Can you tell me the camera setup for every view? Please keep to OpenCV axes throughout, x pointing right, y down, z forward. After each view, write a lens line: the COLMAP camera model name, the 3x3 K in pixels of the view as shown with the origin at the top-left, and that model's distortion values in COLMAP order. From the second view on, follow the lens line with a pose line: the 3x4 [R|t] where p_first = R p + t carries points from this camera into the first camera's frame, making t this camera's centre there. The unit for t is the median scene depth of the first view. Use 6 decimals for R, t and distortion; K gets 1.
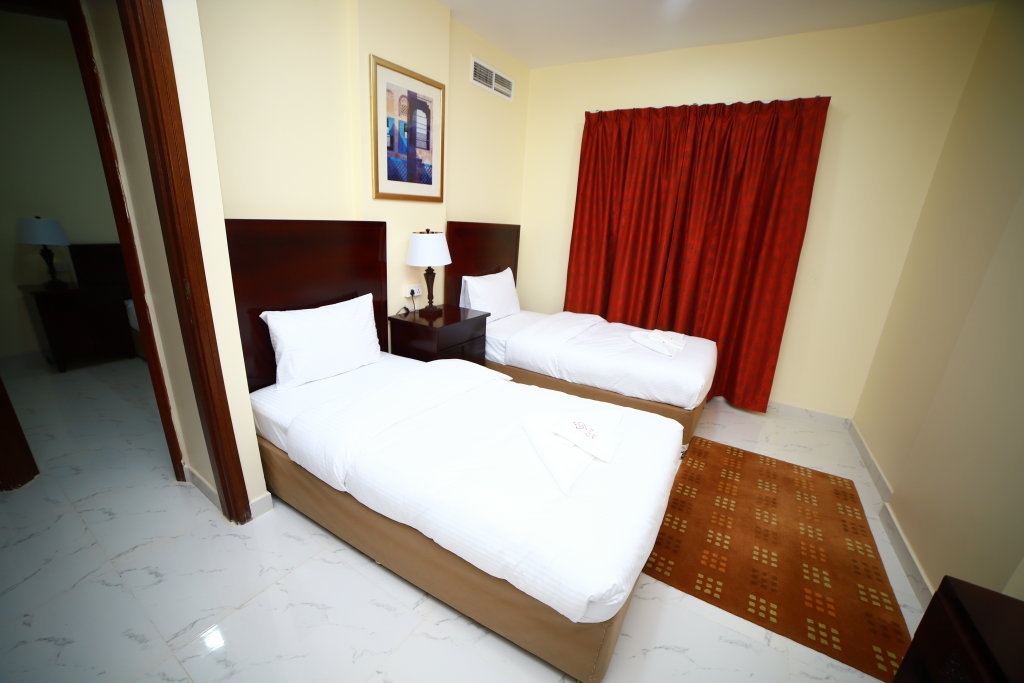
lens RADIAL K [[412.1, 0, 509.9], [0, 412.1, 352.6], [0, 0, 1]] dist [-0.107157, 0.036452]
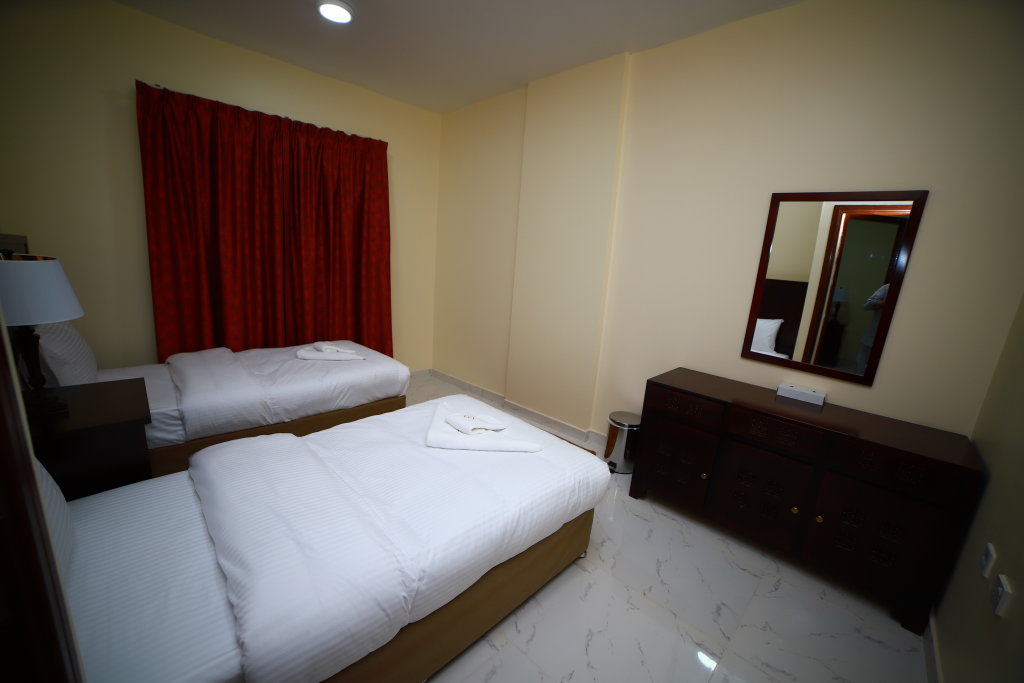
lens RADIAL K [[412.1, 0, 509.9], [0, 412.1, 352.6], [0, 0, 1]] dist [-0.107157, 0.036452]
pose [[0.229561, -0.251063, 0.940356, -0.582282], [0.246805, 0.949595, 0.193279, -0.133426], [-0.941482, 0.187715, 0.279953, 0.345343]]
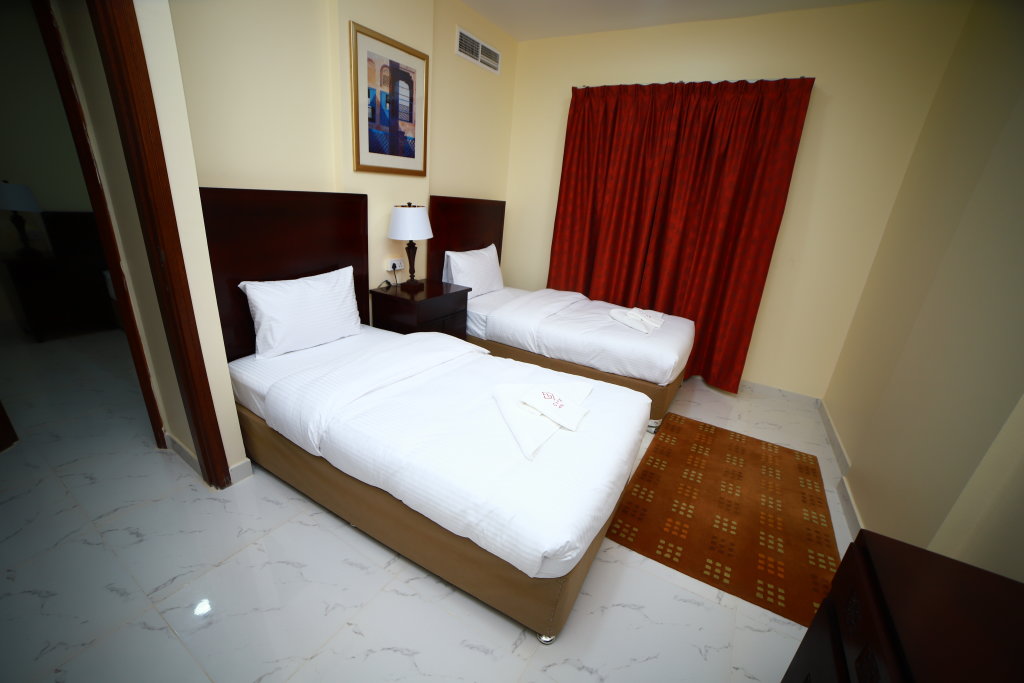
lens RADIAL K [[412.1, 0, 509.9], [0, 412.1, 352.6], [0, 0, 1]] dist [-0.107157, 0.036452]
pose [[0.999654, 0.015579, 0.021191, 0.032774], [-0.016591, 0.998689, 0.048431, 0.013839], [-0.020408, -0.048766, 0.998602, -0.017800]]
